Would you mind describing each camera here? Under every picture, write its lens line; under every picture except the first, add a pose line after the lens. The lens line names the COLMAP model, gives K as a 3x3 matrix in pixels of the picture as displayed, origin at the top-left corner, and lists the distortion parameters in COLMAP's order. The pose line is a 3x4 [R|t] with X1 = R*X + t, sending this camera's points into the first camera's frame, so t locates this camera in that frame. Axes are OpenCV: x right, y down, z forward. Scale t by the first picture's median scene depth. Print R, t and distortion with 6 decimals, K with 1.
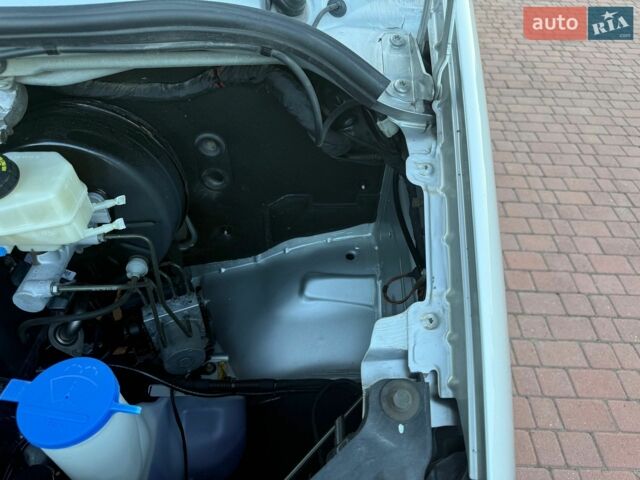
lens RADIAL K [[456.7, 0, 317.3], [0, 456.7, 239.6], [0, 0, 1]] dist [0.106698, -0.234293]
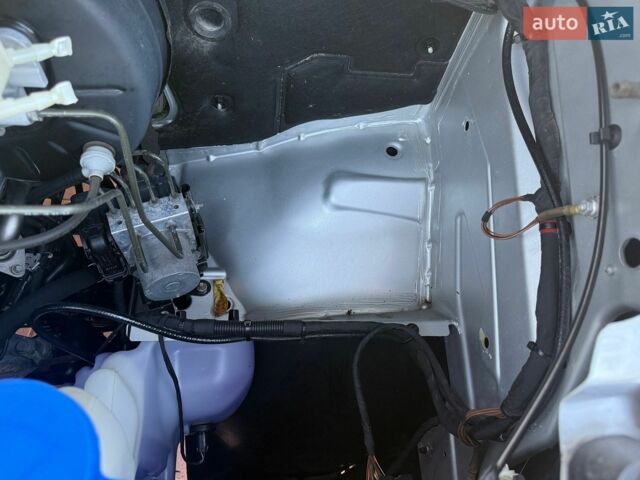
lens RADIAL K [[460.5, 0, 315.2], [0, 460.5, 242.3], [0, 0, 1]] dist [0.077175, -0.127227]
pose [[0.995777, 0.031754, 0.086141, -0.121376], [-0.054362, 0.960042, 0.274525, -0.021121], [-0.073982, -0.278049, 0.957714, 0.279759]]
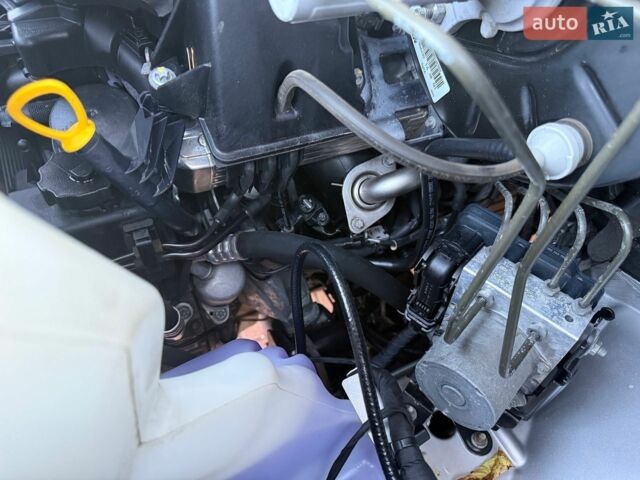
lens RADIAL K [[456.7, 0, 317.3], [0, 456.7, 239.6], [0, 0, 1]] dist [0.106698, -0.234293]
pose [[0.405261, 0.679968, -0.611071, -0.163683], [-0.643465, 0.686969, 0.337678, 0.091105], [0.649397, 0.256355, 0.715937, 0.541150]]
